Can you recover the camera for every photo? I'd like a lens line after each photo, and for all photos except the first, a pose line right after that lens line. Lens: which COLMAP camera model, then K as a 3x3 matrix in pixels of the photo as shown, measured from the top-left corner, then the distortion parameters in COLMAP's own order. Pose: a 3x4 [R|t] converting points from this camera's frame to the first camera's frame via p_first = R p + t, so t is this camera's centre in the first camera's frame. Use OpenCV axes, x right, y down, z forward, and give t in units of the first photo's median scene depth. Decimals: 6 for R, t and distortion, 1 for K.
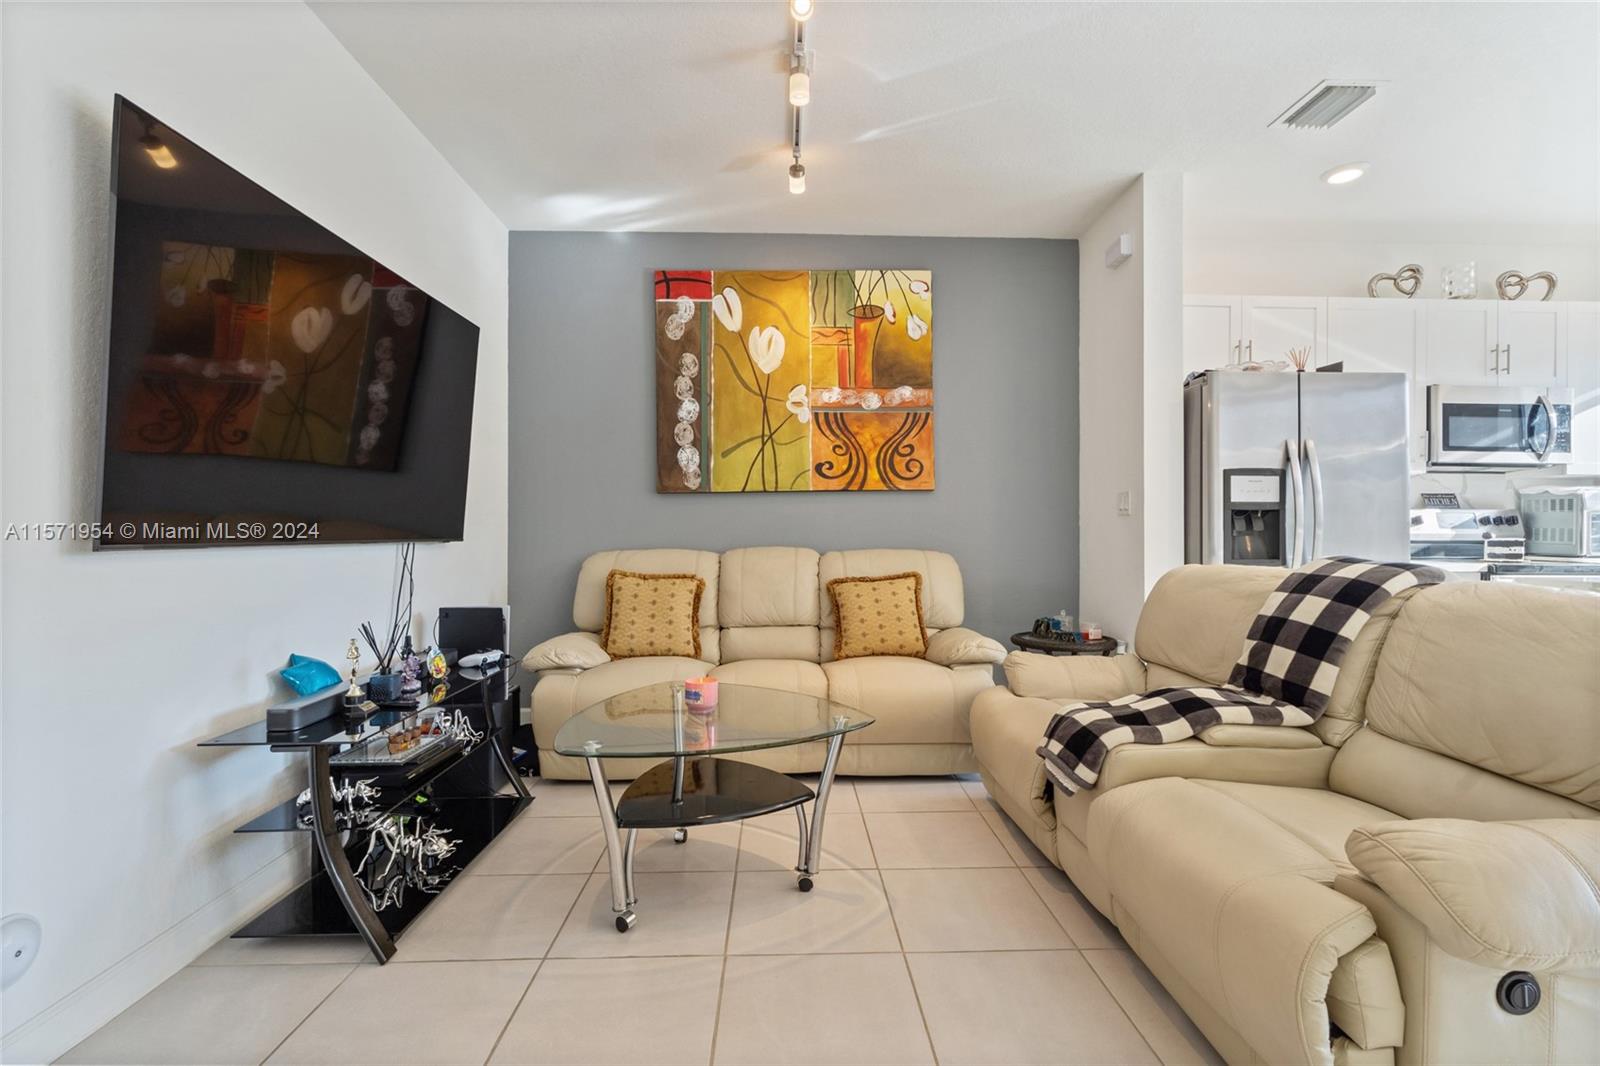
lens RADIAL K [[713.5, 0, 802.9], [0, 713.5, 529.2], [0, 0, 1]] dist [-0.003240, 0.000390]
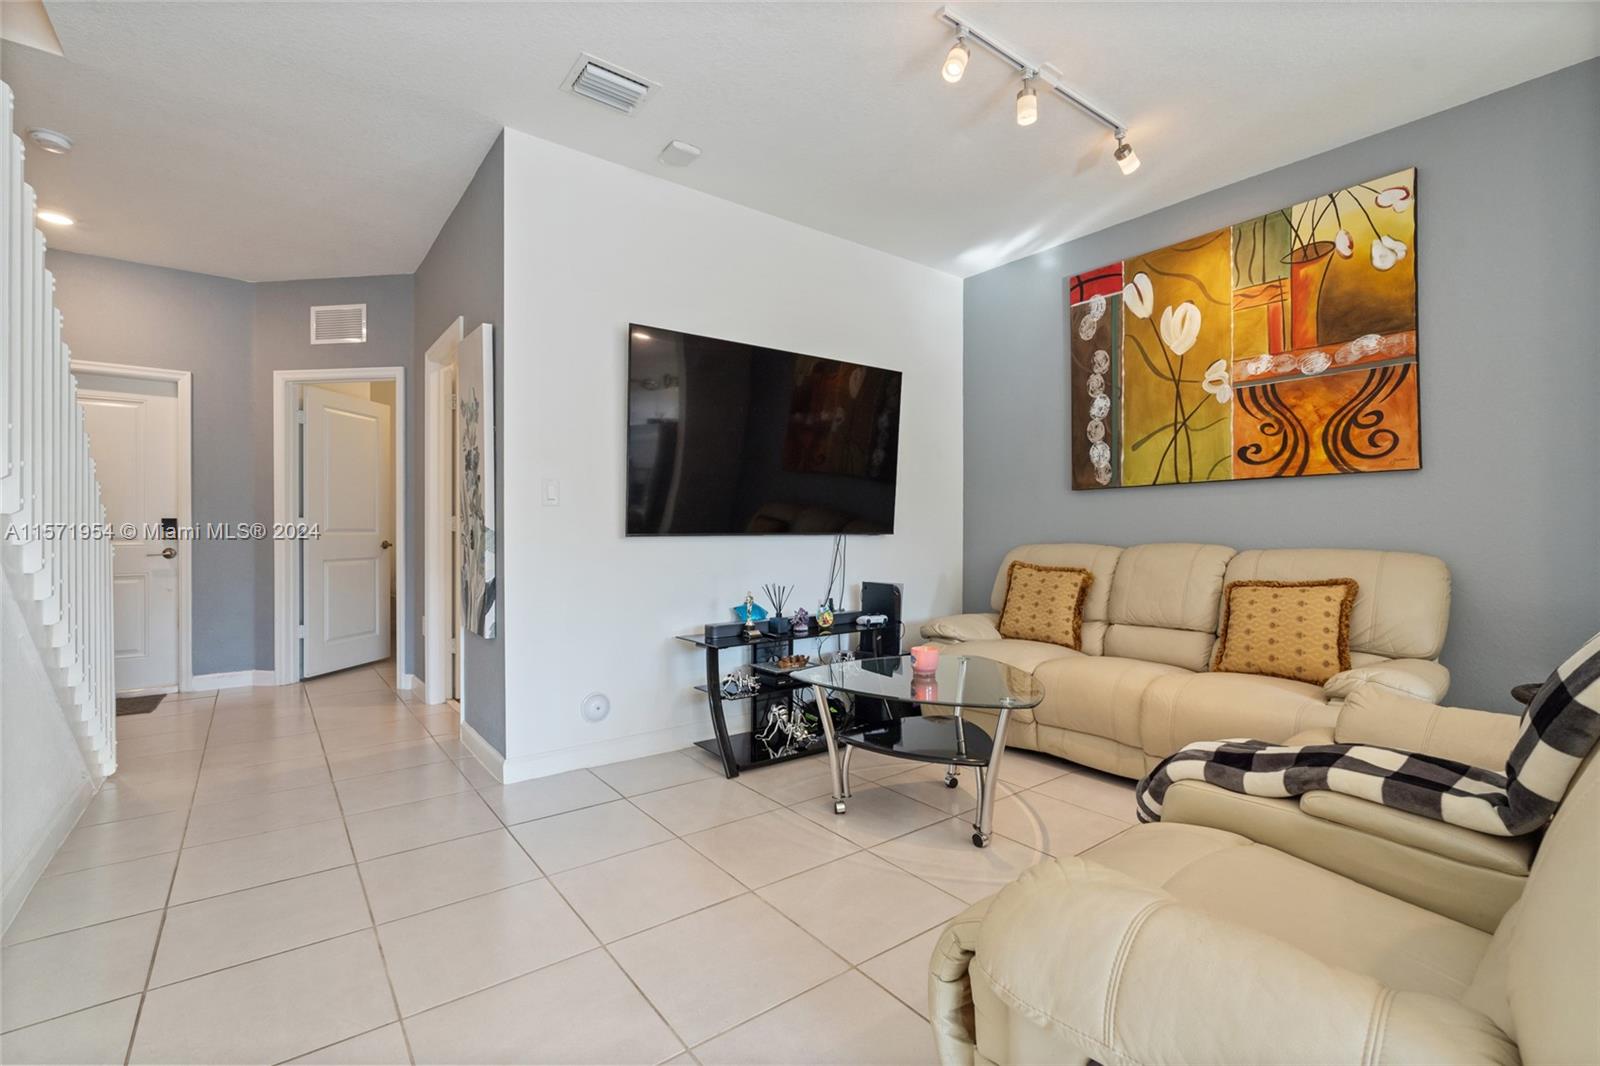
lens RADIAL K [[713.5, 0, 802.7], [0, 713.5, 530.1], [0, 0, 1]] dist [-0.003240, 0.000390]
pose [[0.580537, 0.002141, -0.814231, 0.418145], [0.003613, 0.999980, 0.005206, 0.001220], [0.814226, -0.005964, 0.580518, 0.069520]]
